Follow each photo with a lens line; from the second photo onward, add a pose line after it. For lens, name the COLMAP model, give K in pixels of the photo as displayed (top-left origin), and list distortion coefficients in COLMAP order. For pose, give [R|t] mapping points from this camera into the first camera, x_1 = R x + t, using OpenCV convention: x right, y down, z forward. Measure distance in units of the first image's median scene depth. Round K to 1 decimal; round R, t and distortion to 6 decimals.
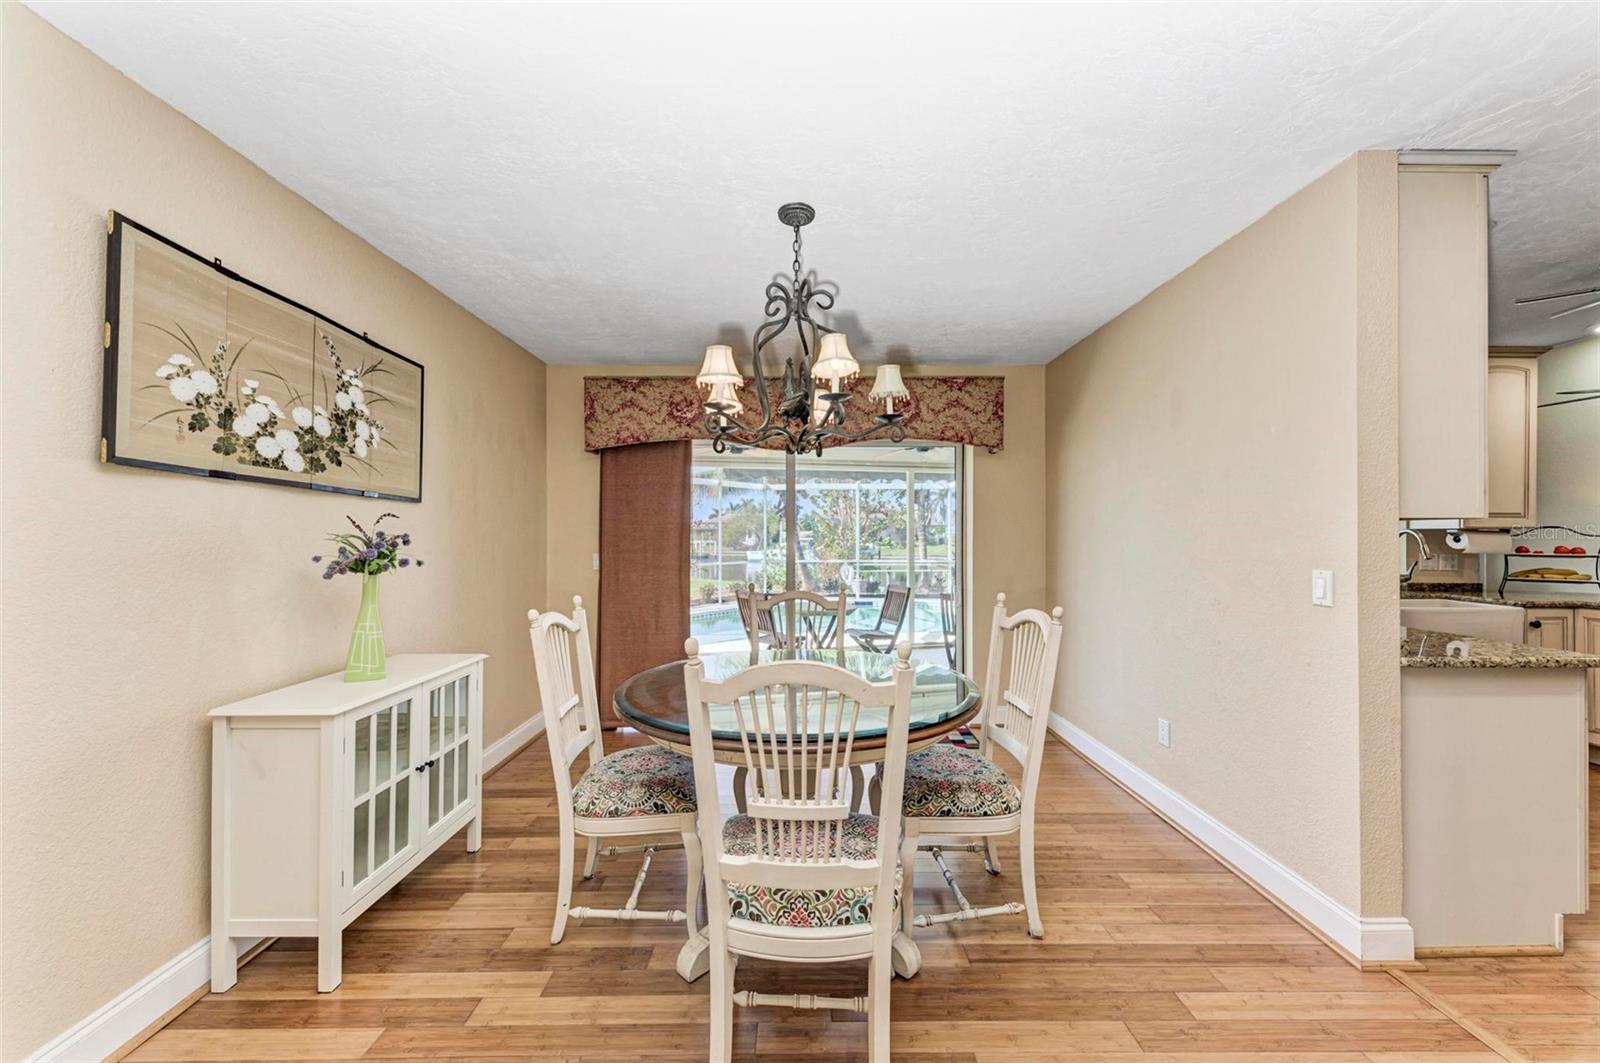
lens RADIAL K [[588.8, 0, 804.5], [0, 588.8, 534.4], [0, 0, 1]] dist [0.018072, -0.005053]
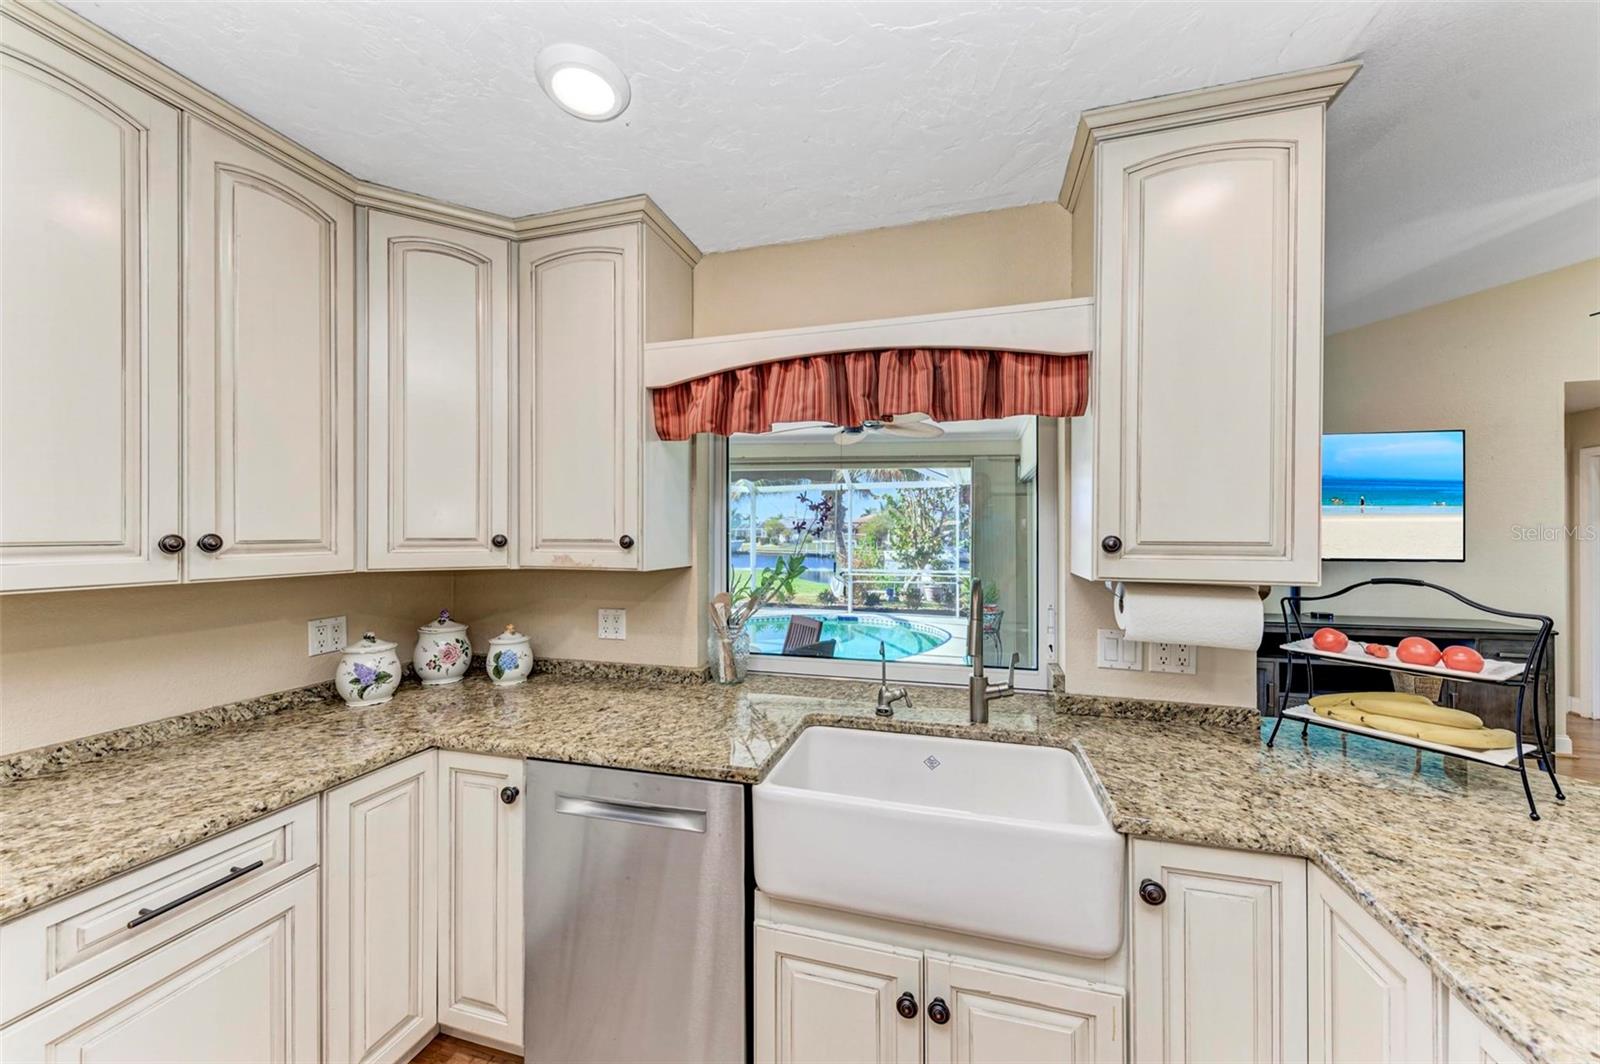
lens RADIAL K [[565.1, 0, 803.3], [0, 565.1, 534.2], [0, 0, 1]] dist [0.020801, -0.009248]
pose [[0.958343, -0.001683, -0.285615, 1.794278], [0.002244, 0.999996, 0.001639, -0.073611], [0.285612, -0.002212, 0.958343, 1.027232]]
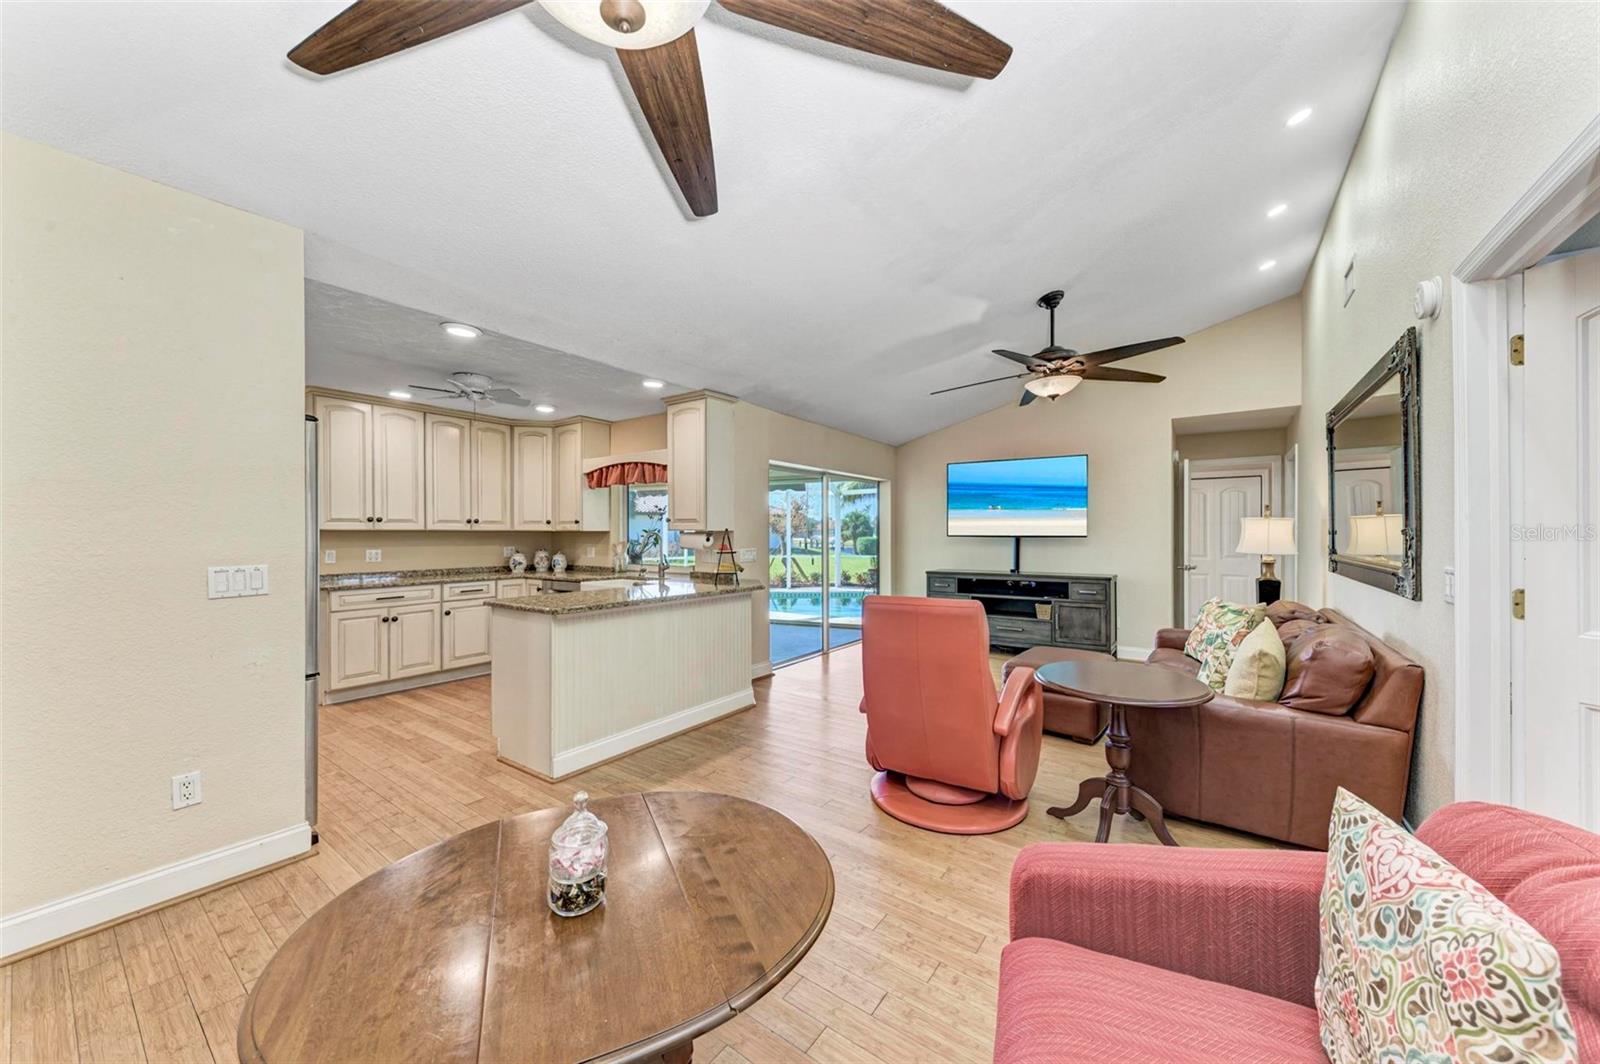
lens RADIAL K [[565.1, 0, 803.3], [0, 565.1, 534.2], [0, 0, 1]] dist [0.020801, -0.009248]
pose [[0.806251, -0.001194, -0.591572, 3.710361], [0.003089, 0.999993, 0.002193, -0.006416], [0.591565, -0.003596, 0.806249, 0.240621]]
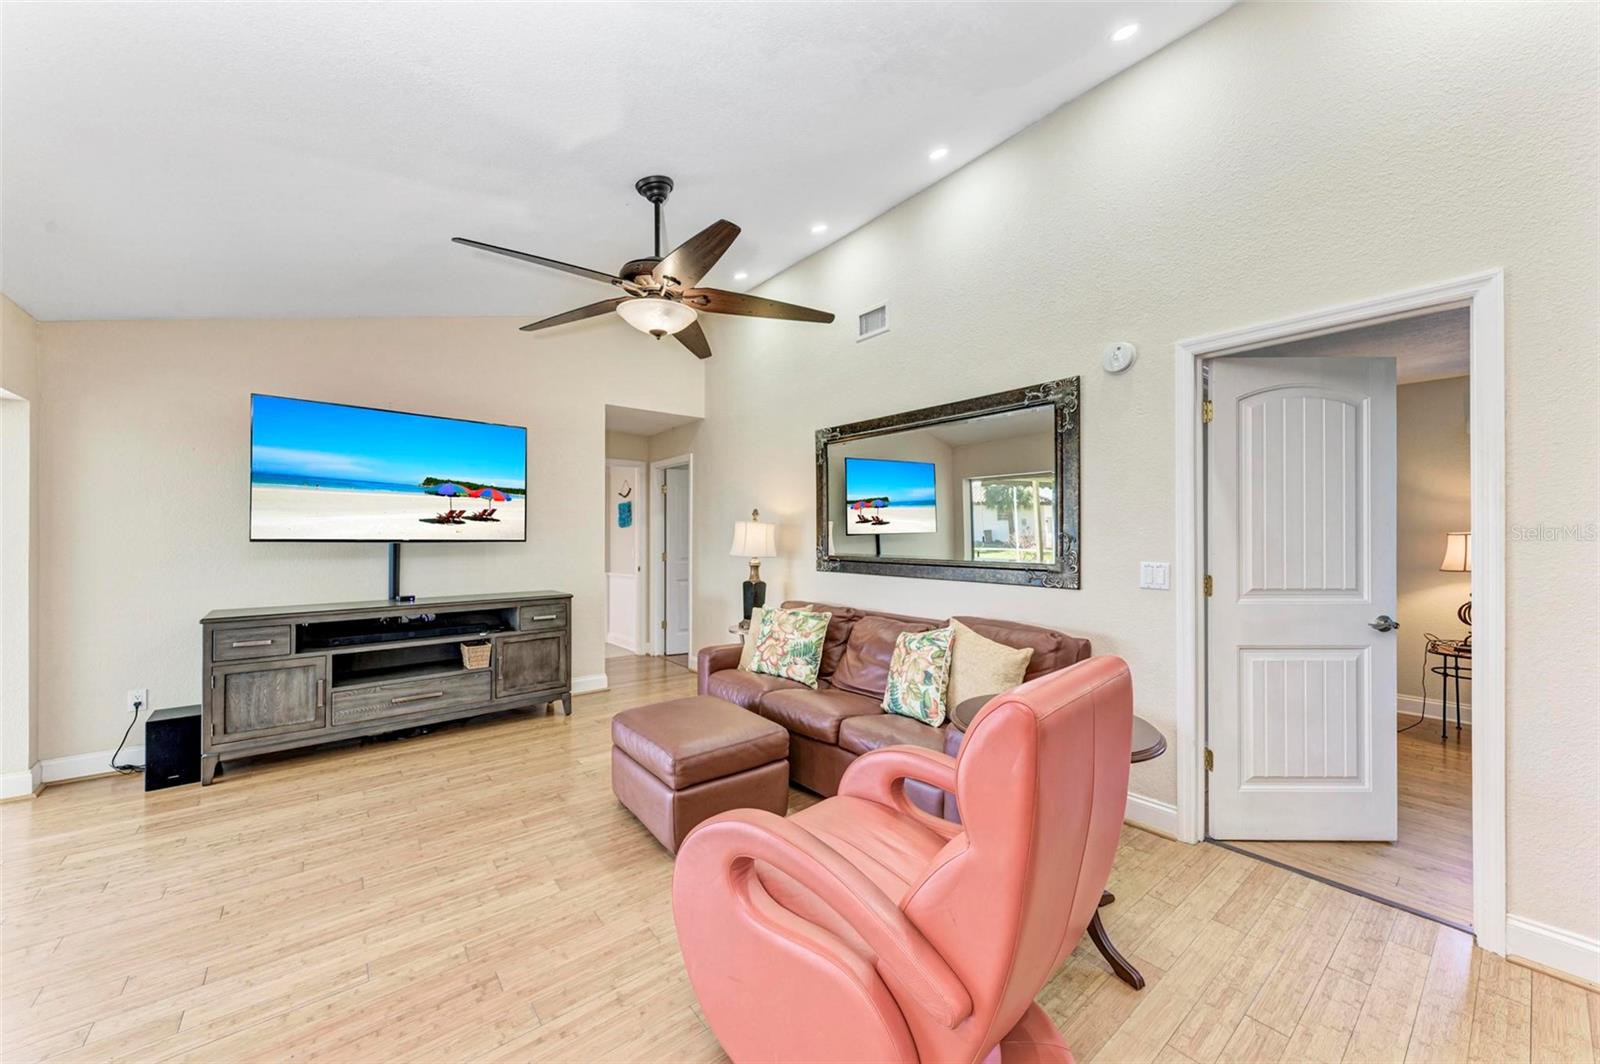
lens RADIAL K [[588.8, 0, 804.5], [0, 588.8, 534.9], [0, 0, 1]] dist [0.018072, -0.005053]
pose [[0.775082, 0.002933, 0.631854, 2.656345], [-0.002515, 0.999996, -0.001556, -0.003750], [-0.631856, -0.000383, 0.775086, 1.045668]]
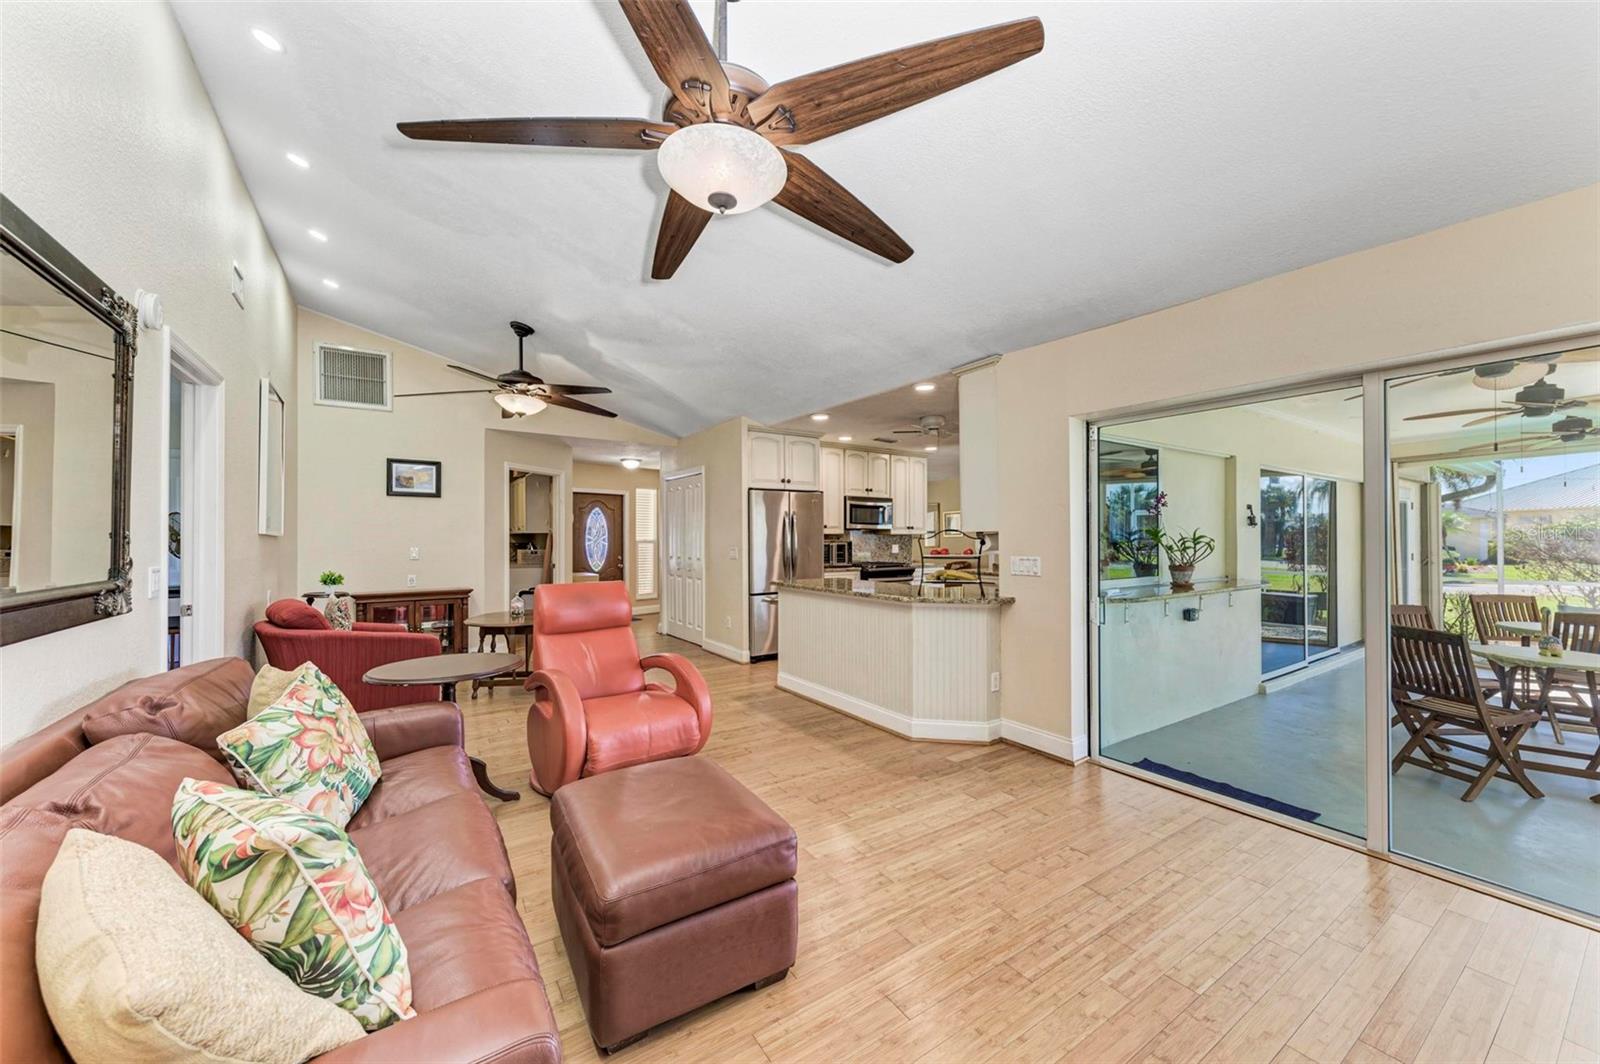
lens RADIAL K [[588.8, 0, 804.5], [0, 588.8, 534.9], [0, 0, 1]] dist [0.018072, -0.005053]
pose [[-0.834526, -0.000126, -0.550969, 3.614238], [0.003238, 0.999982, -0.005134, 0.000805], [0.550960, -0.006068, -0.834510, 3.065284]]
